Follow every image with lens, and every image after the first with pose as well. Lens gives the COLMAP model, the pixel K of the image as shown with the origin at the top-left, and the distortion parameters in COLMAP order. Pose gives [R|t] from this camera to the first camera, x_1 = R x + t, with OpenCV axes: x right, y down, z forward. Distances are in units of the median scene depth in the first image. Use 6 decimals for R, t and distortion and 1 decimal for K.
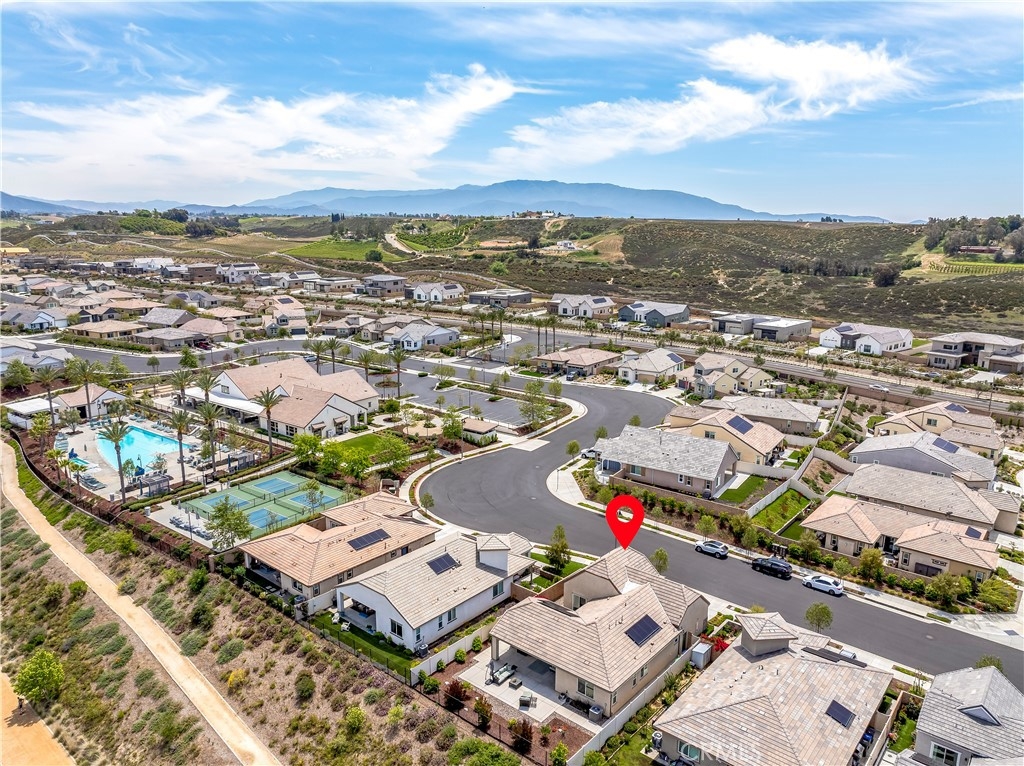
lens RADIAL K [[720.6, 0, 512.0], [0, 720.6, 383.0], [0, 0, 1]] dist [-0.020052, 0.009084]
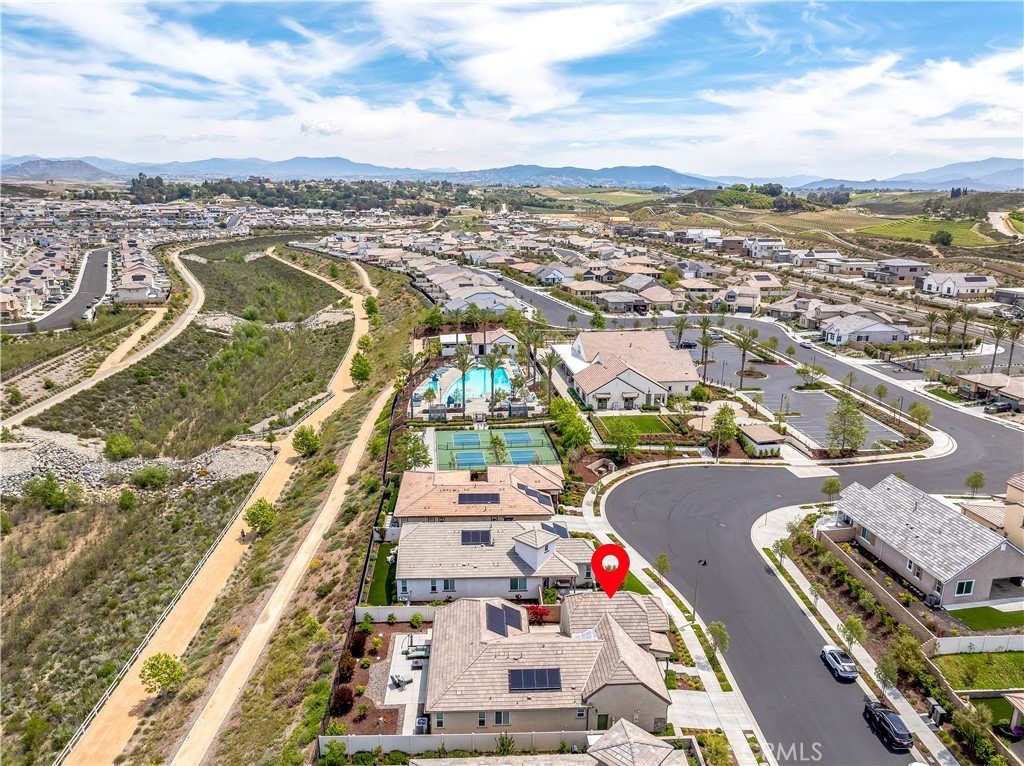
lens RADIAL K [[713.6, 0, 518.8], [0, 713.6, 386.9], [0, 0, 1]] dist [-0.005156, -0.000017]
pose [[0.689272, 0.190021, -0.699139, 0.265901], [-0.161759, 0.980996, 0.107152, -0.031923], [0.706214, 0.039235, 0.706911, 0.144031]]
